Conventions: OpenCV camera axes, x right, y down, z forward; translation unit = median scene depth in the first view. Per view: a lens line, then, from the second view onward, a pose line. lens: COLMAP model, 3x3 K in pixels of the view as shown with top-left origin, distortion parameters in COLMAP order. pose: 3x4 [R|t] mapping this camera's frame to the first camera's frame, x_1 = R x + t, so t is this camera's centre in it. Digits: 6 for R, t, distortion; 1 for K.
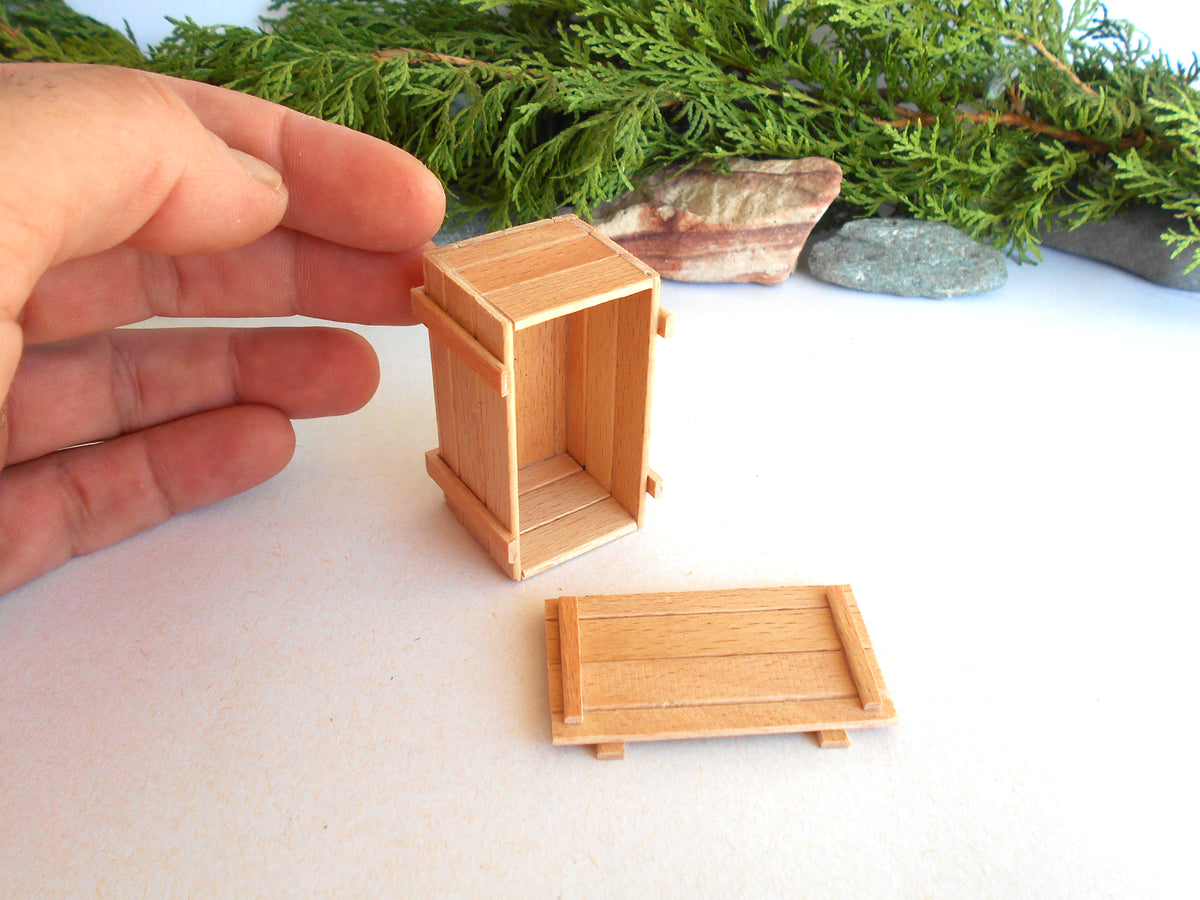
lens RADIAL K [[1045.0, 0, 599.9], [0, 1045.0, 447.4], [0, 0, 1]] dist [-0.013460, 0.012795]
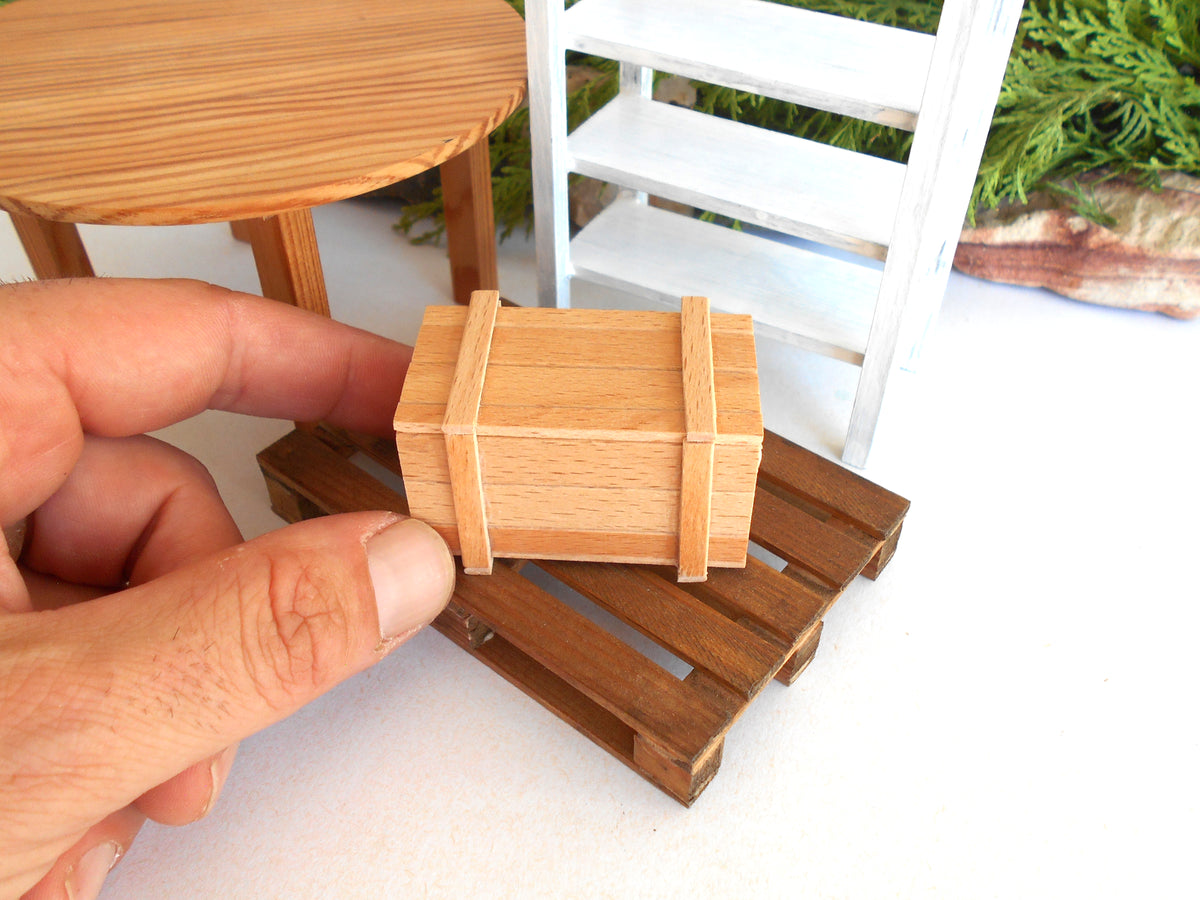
lens RADIAL K [[1045.0, 0, 599.9], [0, 1045.0, 447.4], [0, 0, 1]] dist [-0.013460, 0.012795]
pose [[0.951883, 0.188258, -0.241823, -0.075863], [-0.166062, 0.980040, 0.109289, -0.064346], [0.257571, -0.063873, 0.964146, 0.003000]]
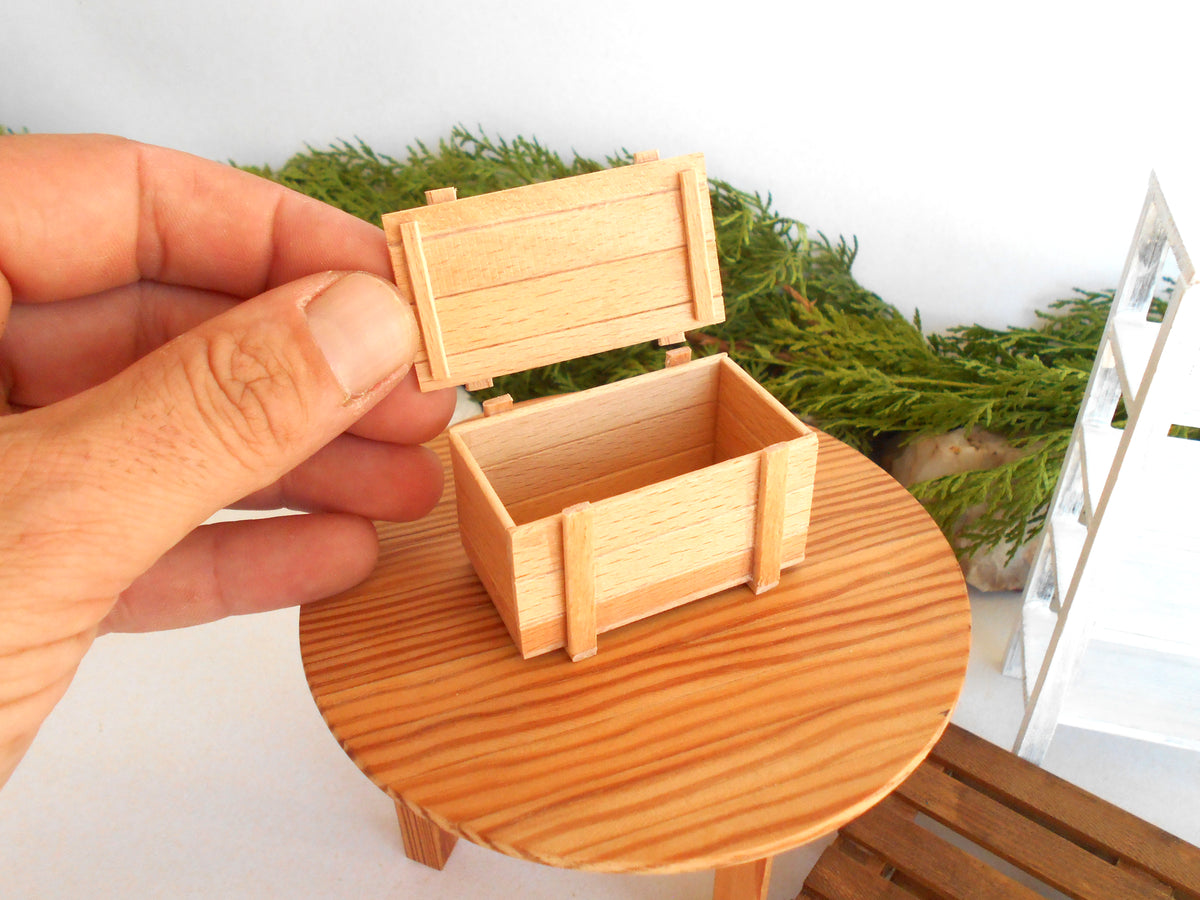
lens RADIAL K [[1045.0, 0, 599.9], [0, 1045.0, 447.4], [0, 0, 1]] dist [-0.013460, 0.012795]
pose [[0.932527, 0.180726, -0.312621, -0.414767], [-0.189974, 0.981789, 0.000892, -0.221057], [0.307088, 0.058558, 0.949878, -0.091708]]
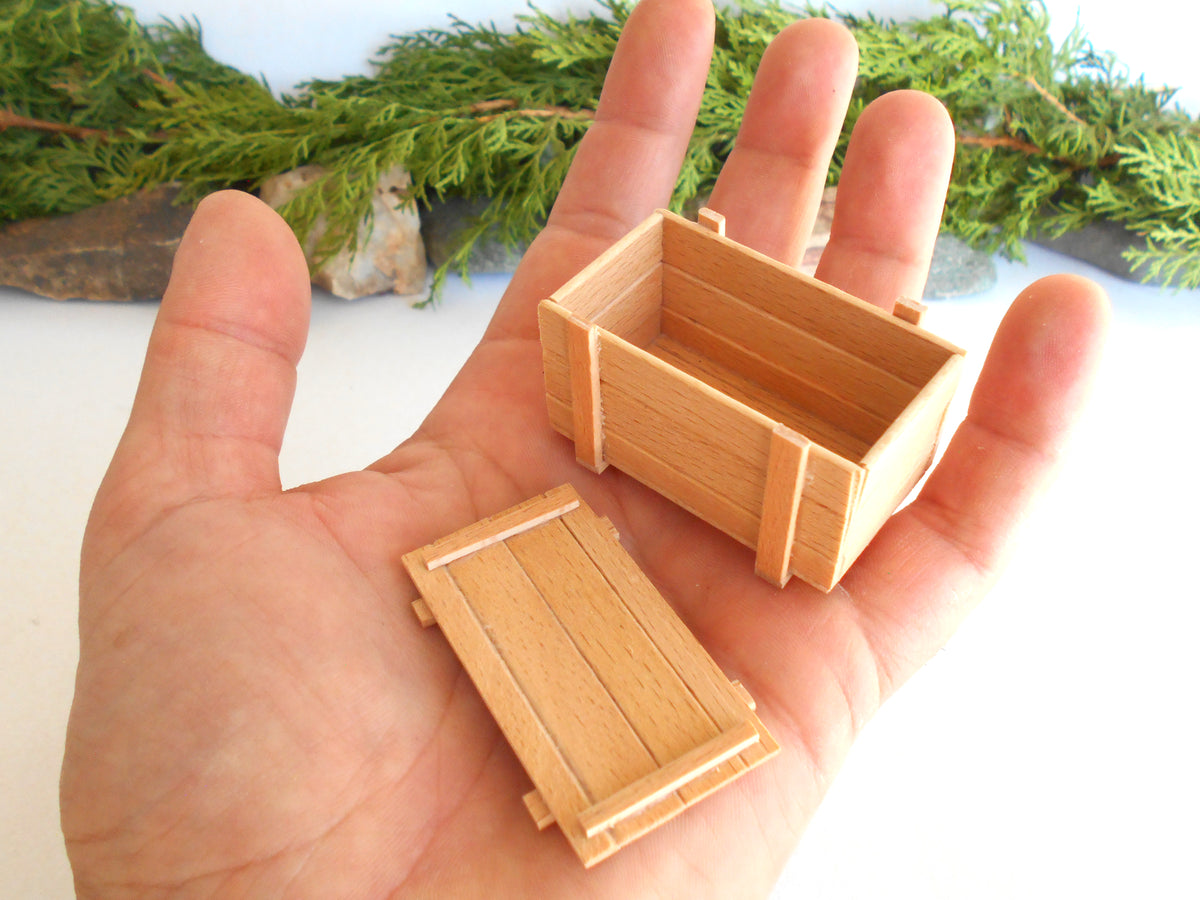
lens RADIAL K [[1045.0, 0, 599.9], [0, 1045.0, 447.4], [0, 0, 1]] dist [-0.013460, 0.012795]
pose [[0.999595, -0.007501, -0.027467, -0.037827], [0.010849, 0.992242, 0.123846, -0.131081], [0.026325, -0.124094, 0.991921, -0.241464]]
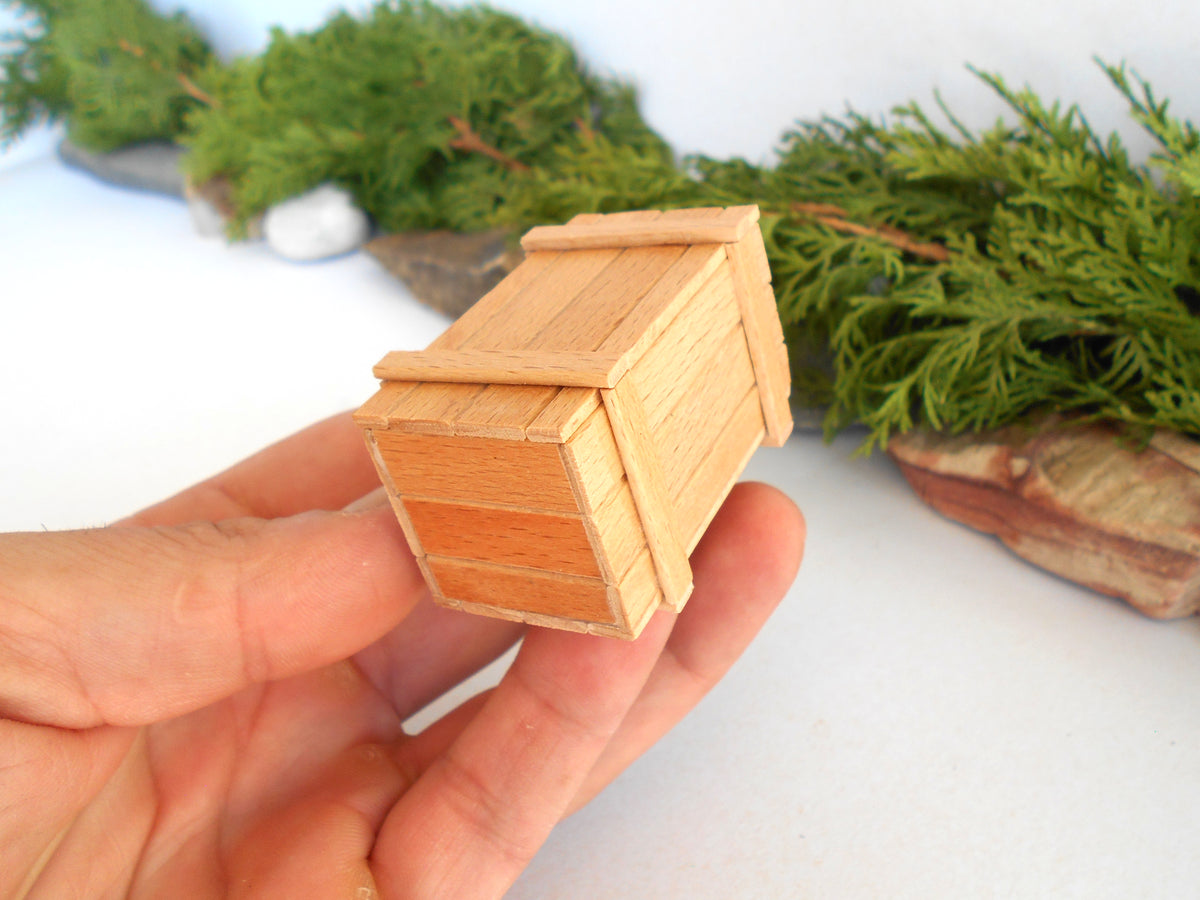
lens RADIAL K [[1045.0, 0, 599.9], [0, 1045.0, 447.4], [0, 0, 1]] dist [-0.013460, 0.012795]
pose [[0.639020, 0.322686, -0.698231, 0.389888], [-0.355446, 0.928895, 0.103983, -0.207582], [0.682137, 0.181737, 0.708280, 0.251259]]
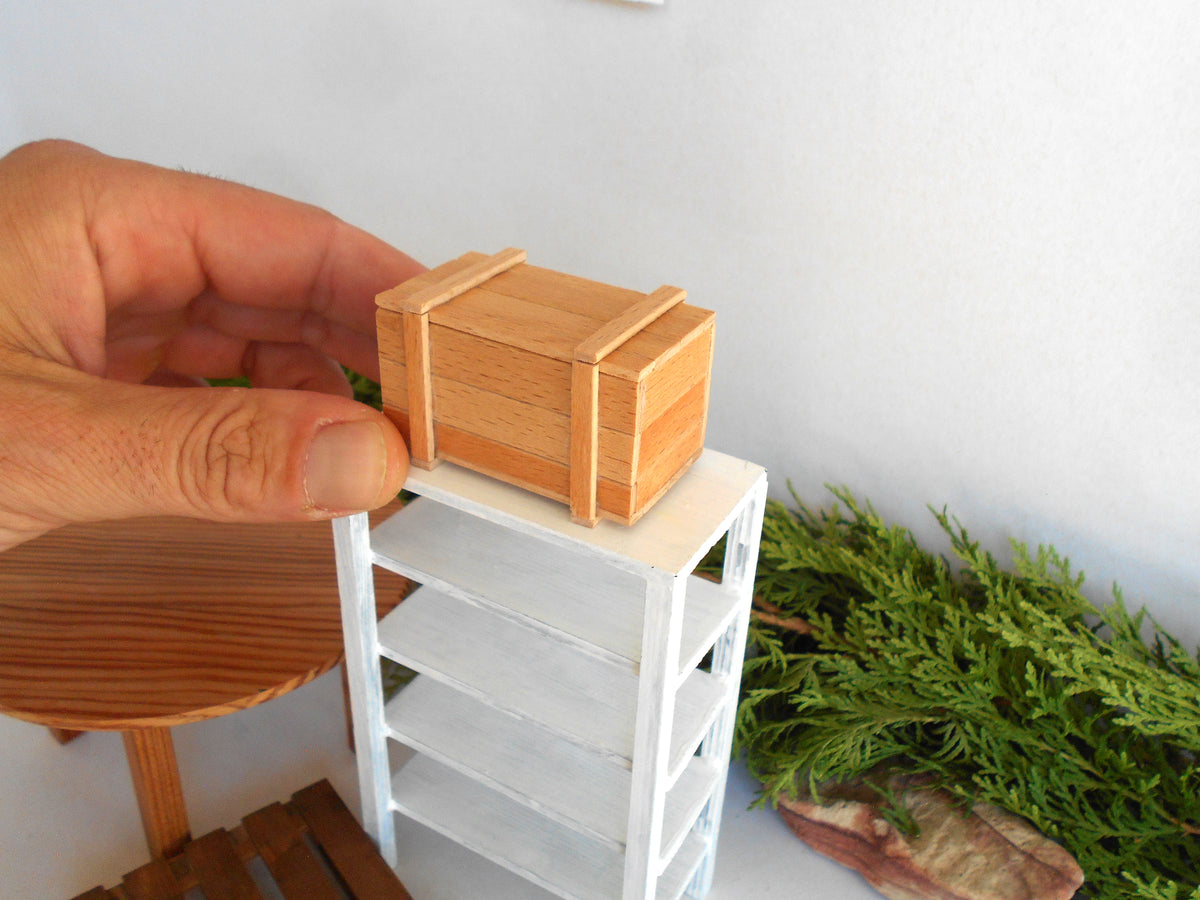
lens RADIAL K [[1058.0, 0, 604.2], [0, 1058.0, 451.9], [0, 0, 1]] dist [-0.008517, 0.002372]
pose [[0.817029, 0.295078, -0.495370, 0.234528], [-0.363547, 0.930471, -0.045354, -0.408487], [0.447545, 0.217146, 0.867497, -0.040474]]
